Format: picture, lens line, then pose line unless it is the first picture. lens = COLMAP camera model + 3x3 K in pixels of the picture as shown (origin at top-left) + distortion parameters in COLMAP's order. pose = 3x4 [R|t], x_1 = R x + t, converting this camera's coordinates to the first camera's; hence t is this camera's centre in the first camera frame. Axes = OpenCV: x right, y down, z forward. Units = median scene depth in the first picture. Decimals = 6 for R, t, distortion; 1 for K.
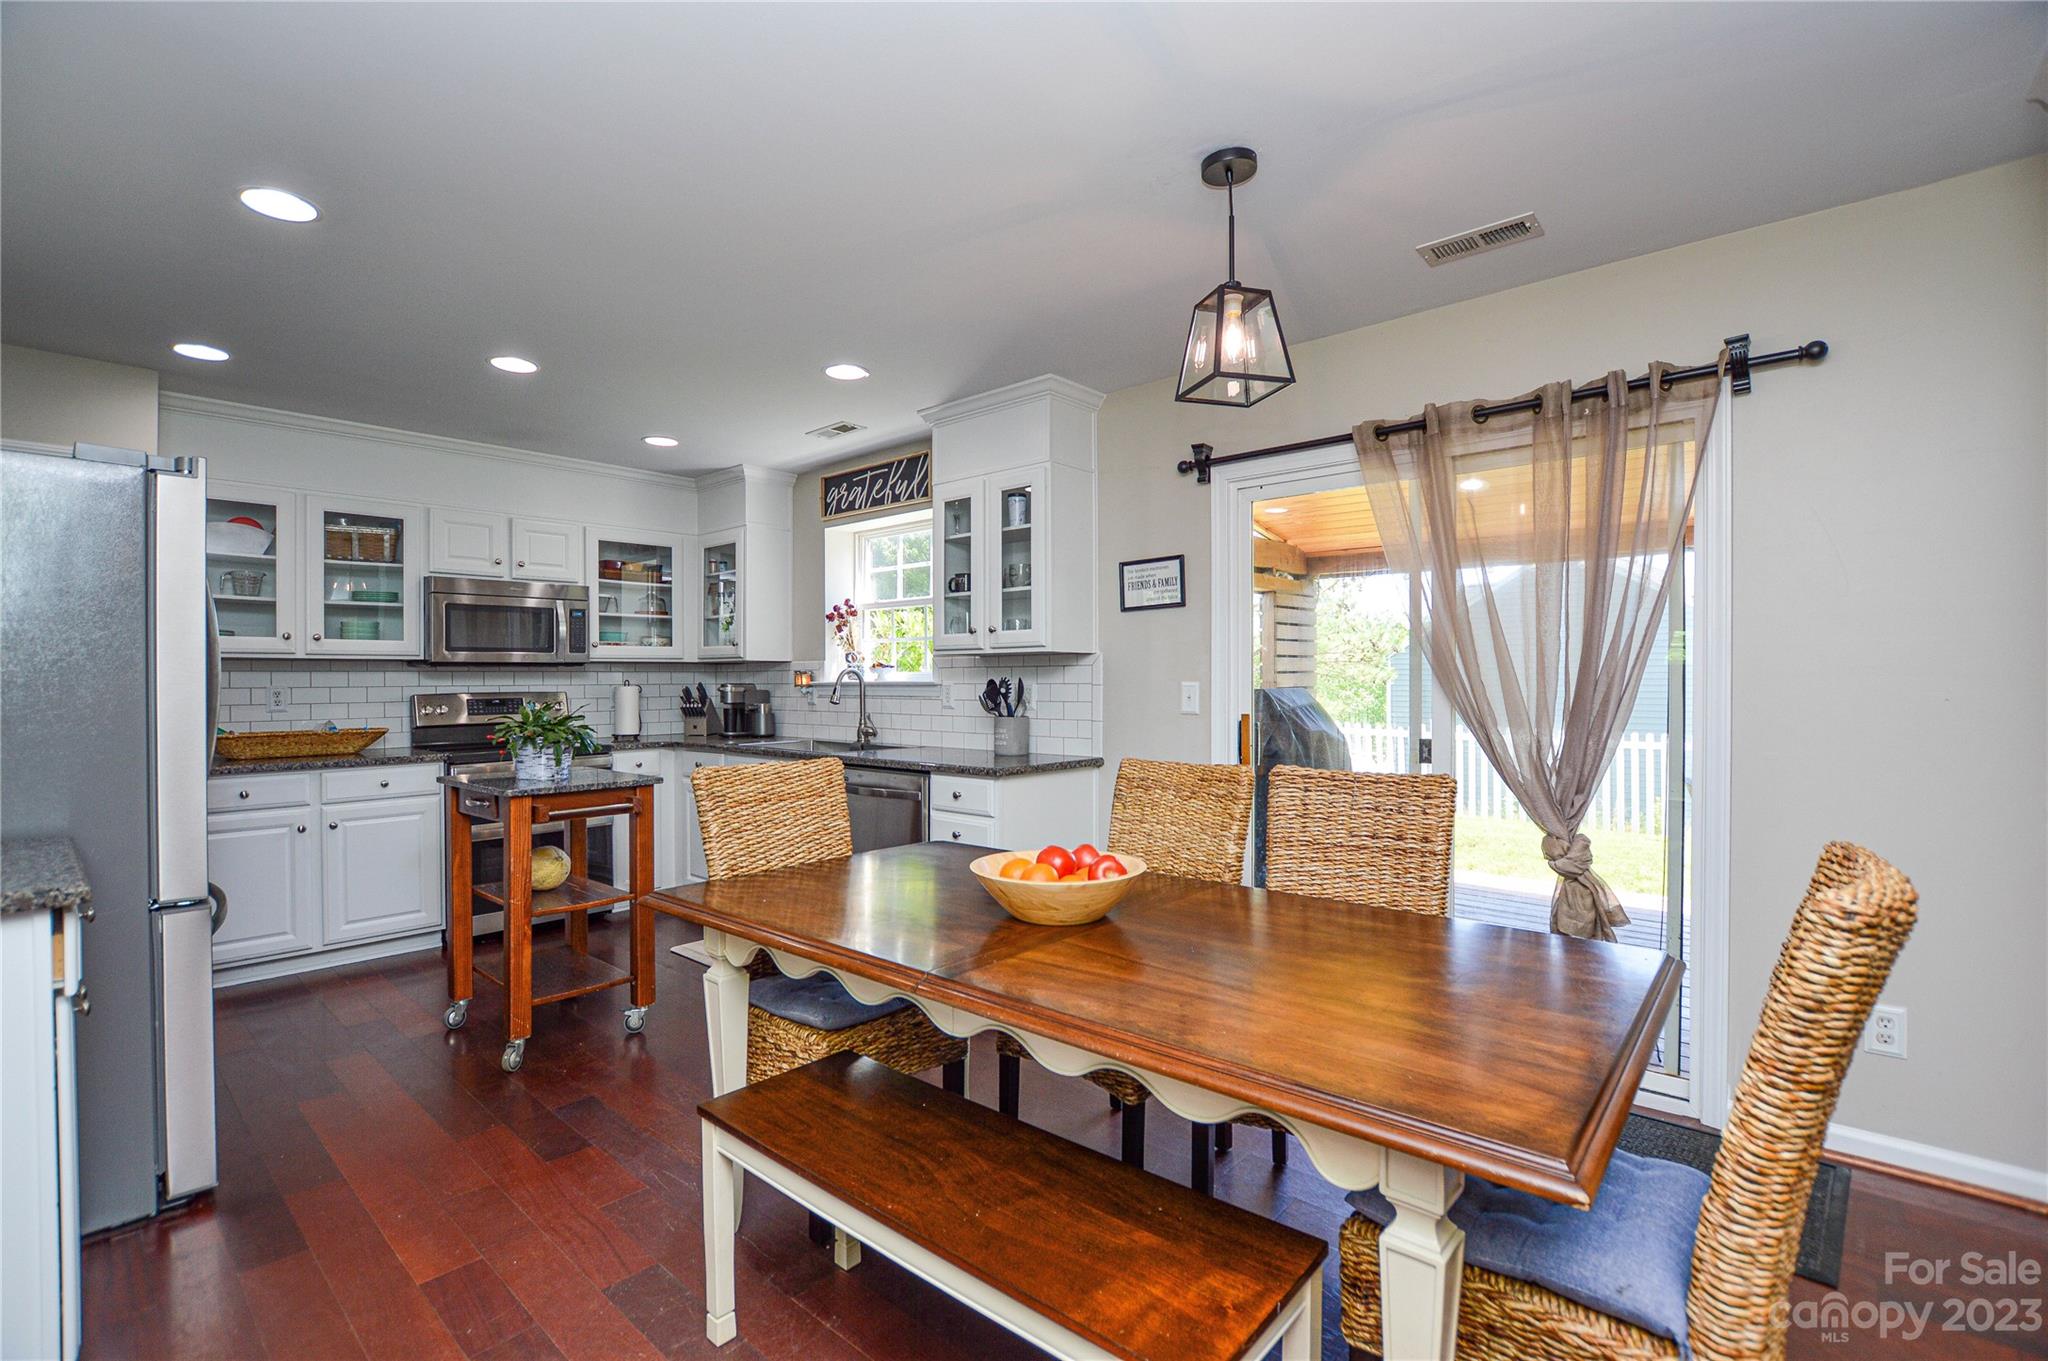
lens RADIAL K [[911.7, 0, 1024.0], [0, 911.7, 680.5], [0, 0, 1]] dist [-0.002005, -0.023181]
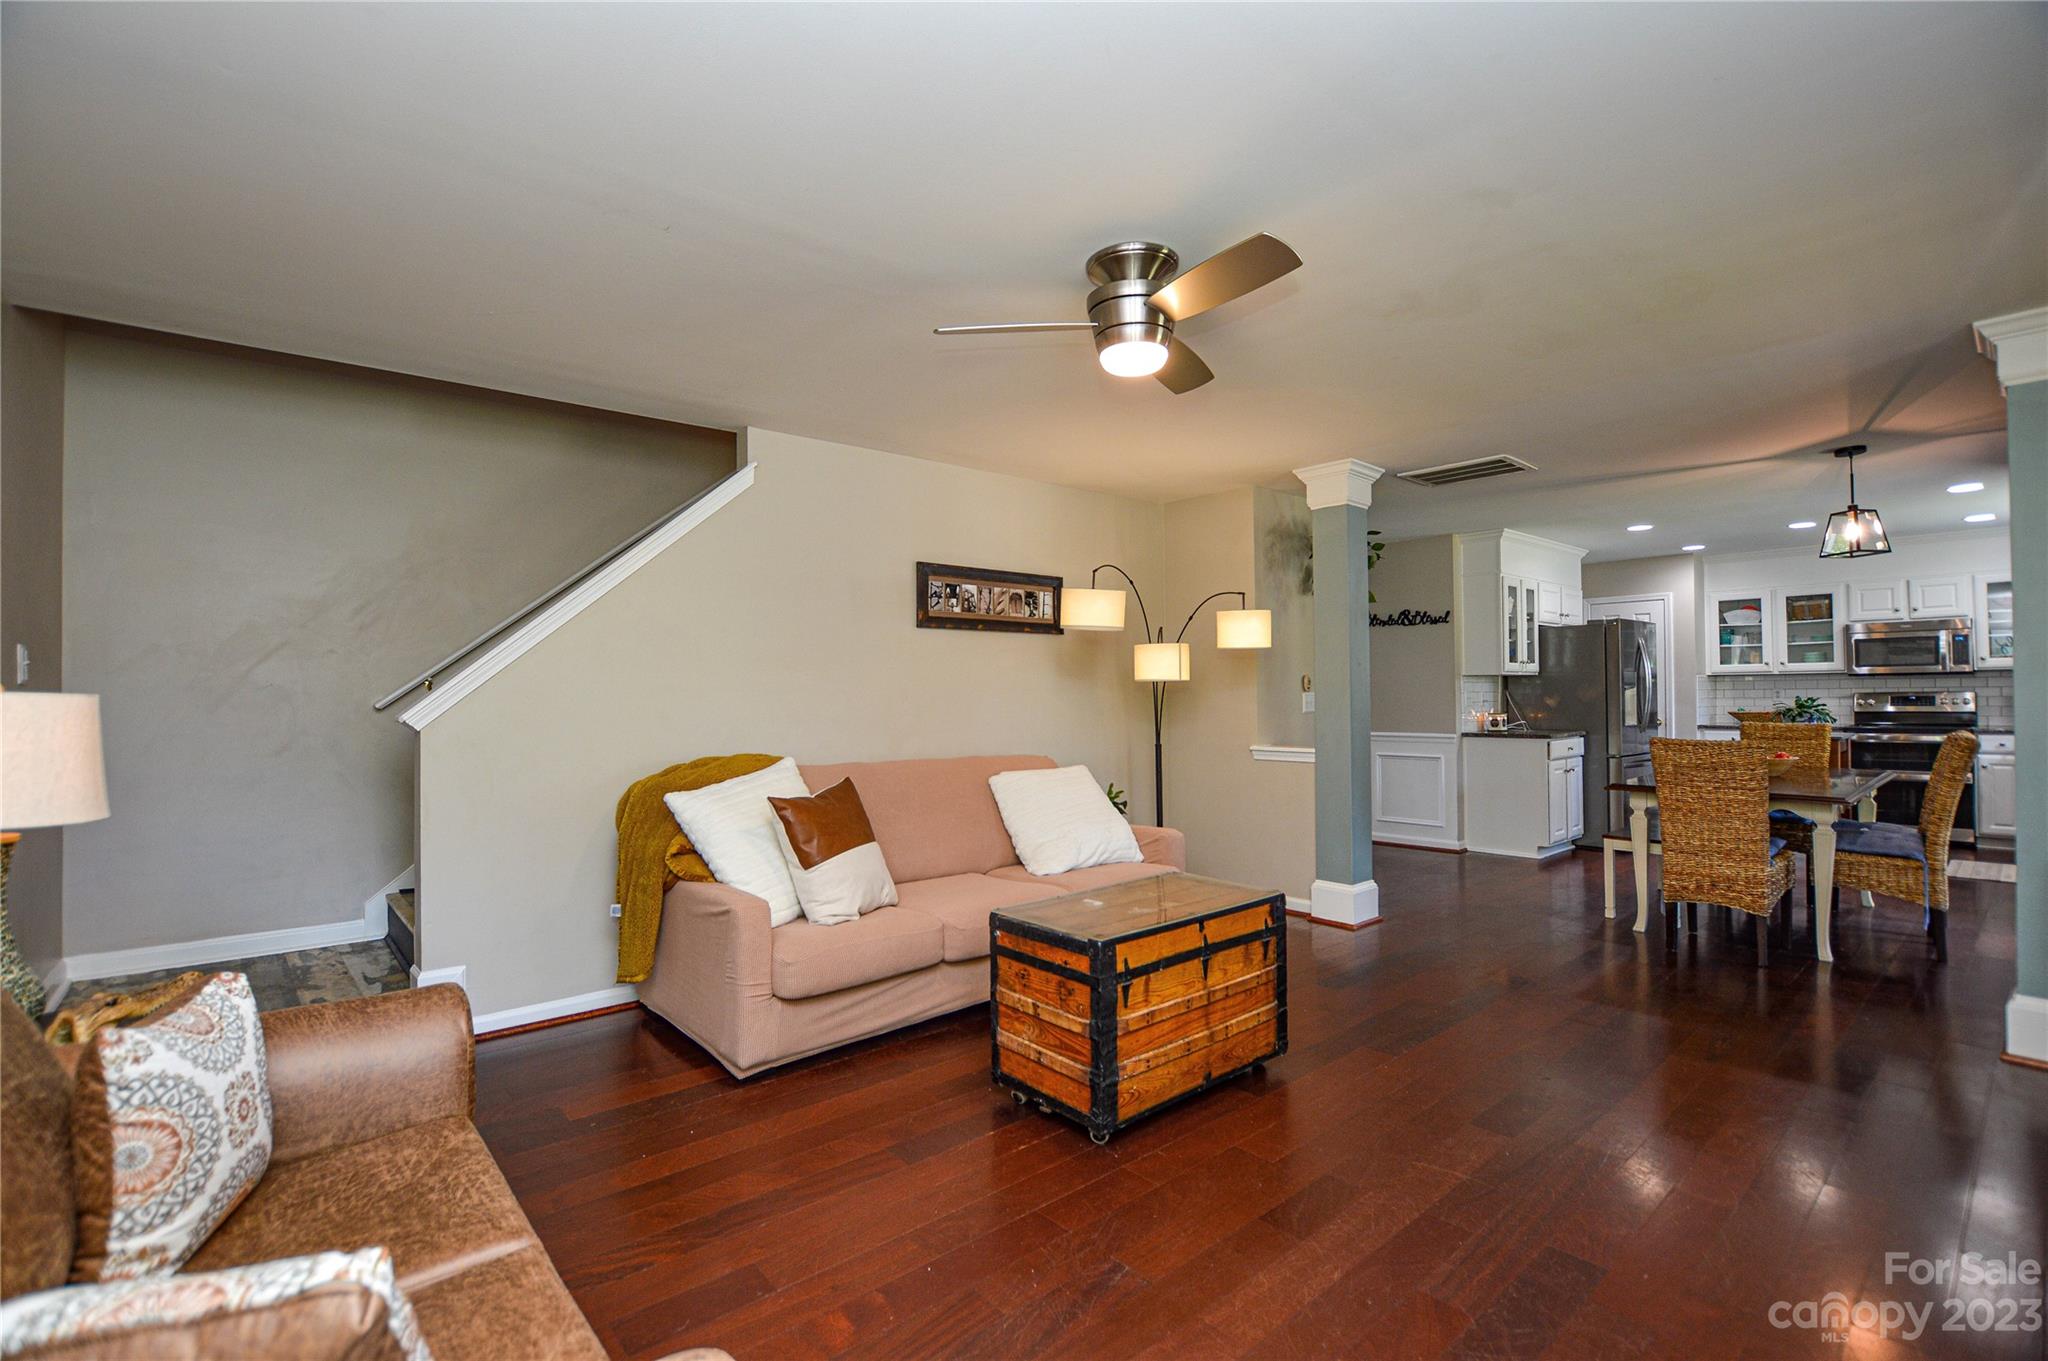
lens RADIAL K [[915.5, 0, 1024.0], [0, 915.5, 680.5], [0, 0, 1]] dist [-0.029408, -0.000172]
pose [[-0.142297, -0.008104, -0.989791, 1.255126], [0.009872, 0.999905, -0.009606, -0.007475], [0.989775, -0.011138, -0.142203, -0.314025]]
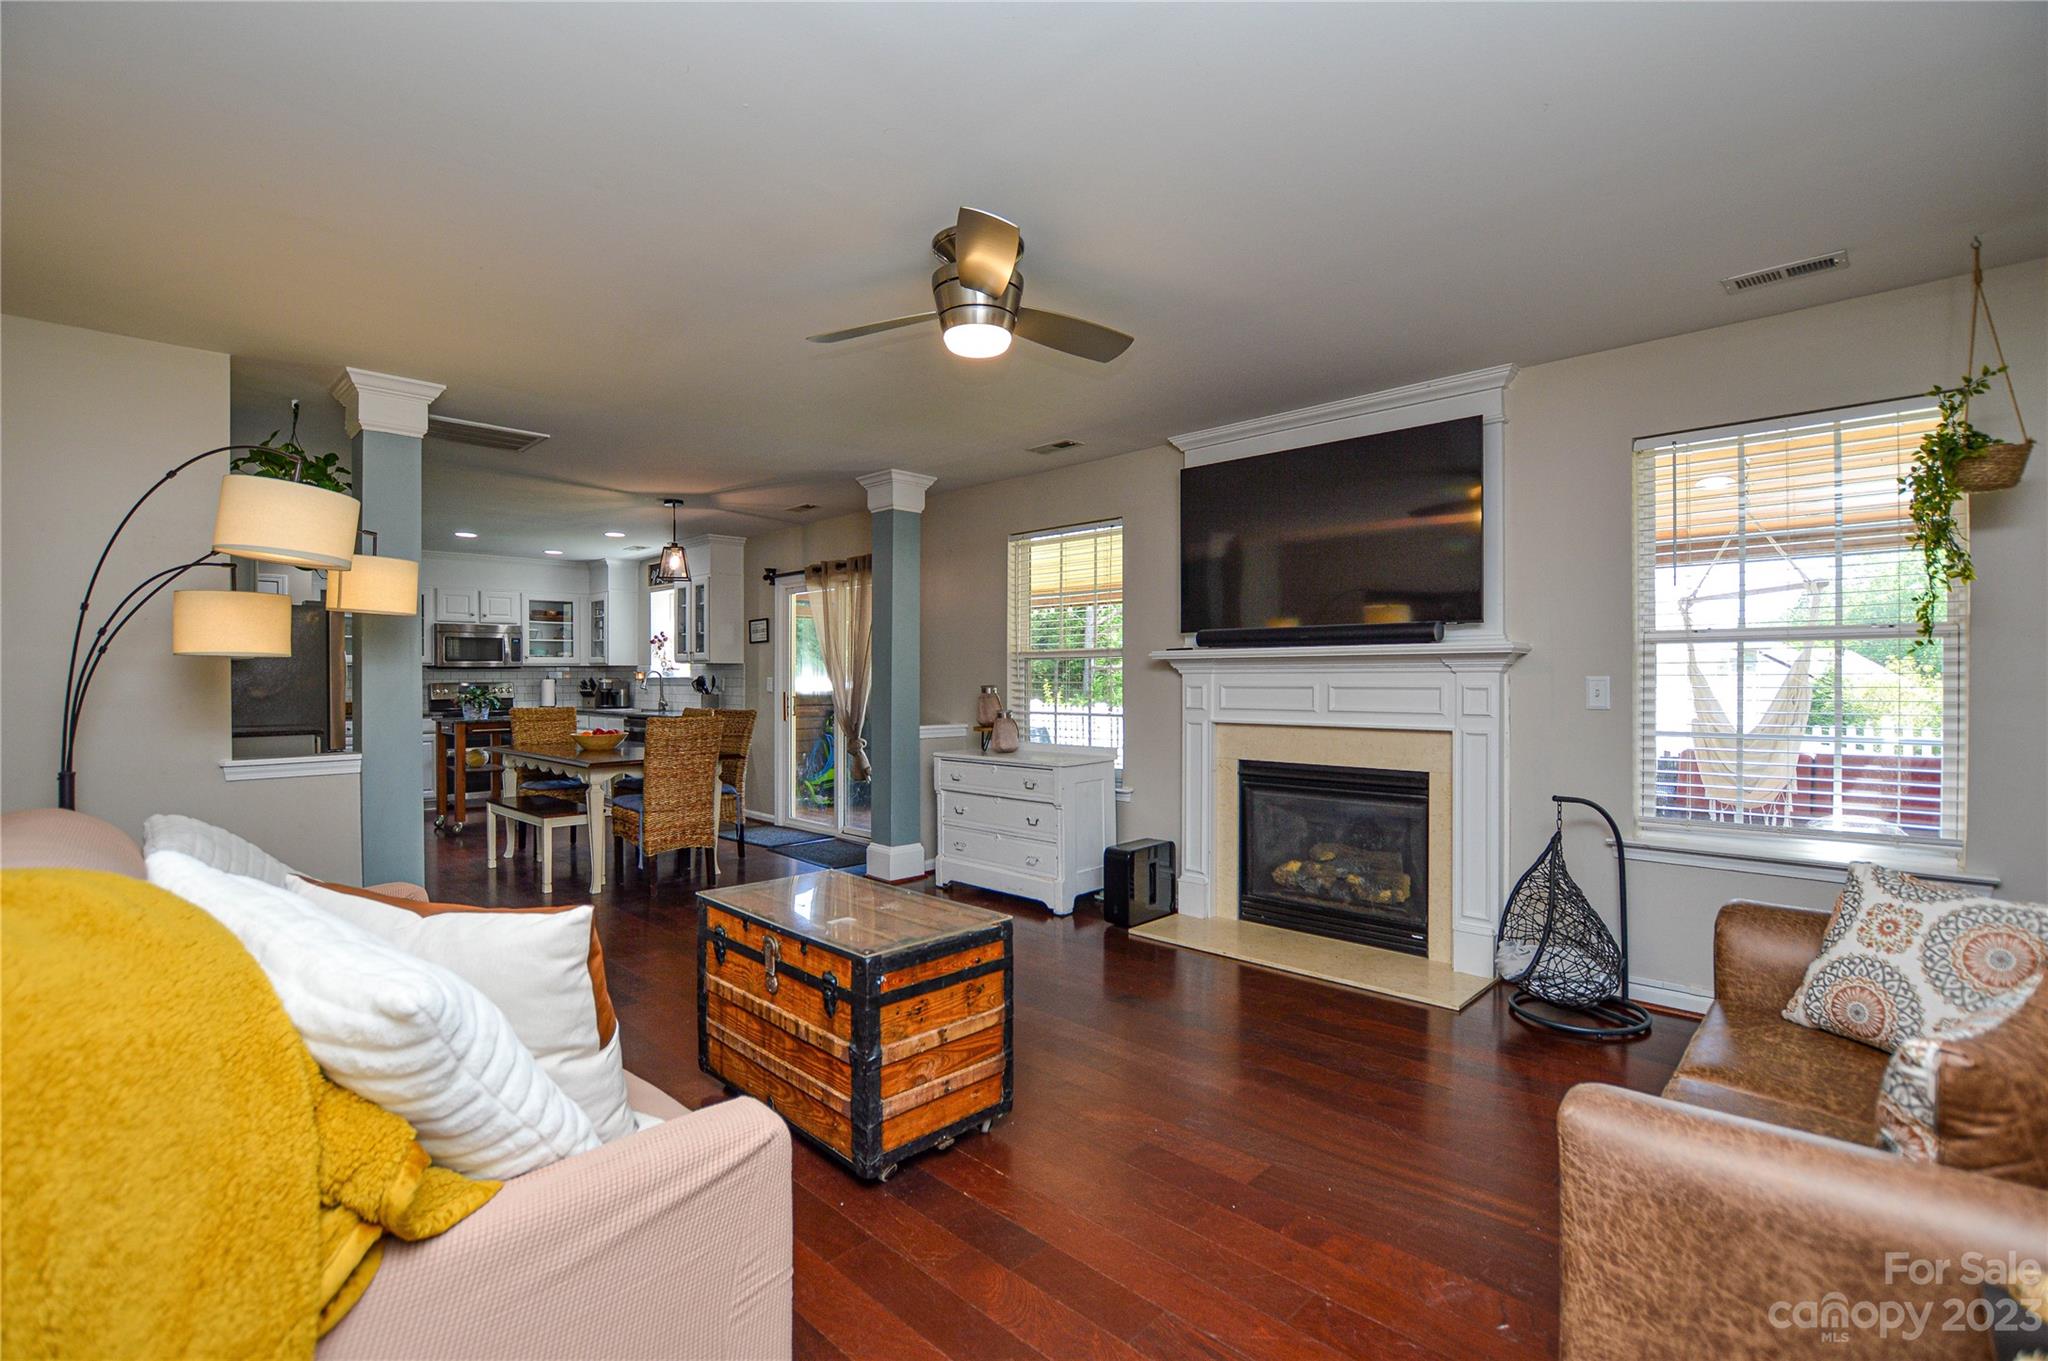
lens RADIAL K [[911.8, 0, 1024.7], [0, 911.8, 660.4], [0, 0, 1]] dist [-0.037482, -0.000241]
pose [[0.998171, 0.001971, -0.060417, 0.754108], [-0.003007, 0.999850, -0.017066, -0.004538], [0.060374, 0.017216, 0.998027, -0.895598]]
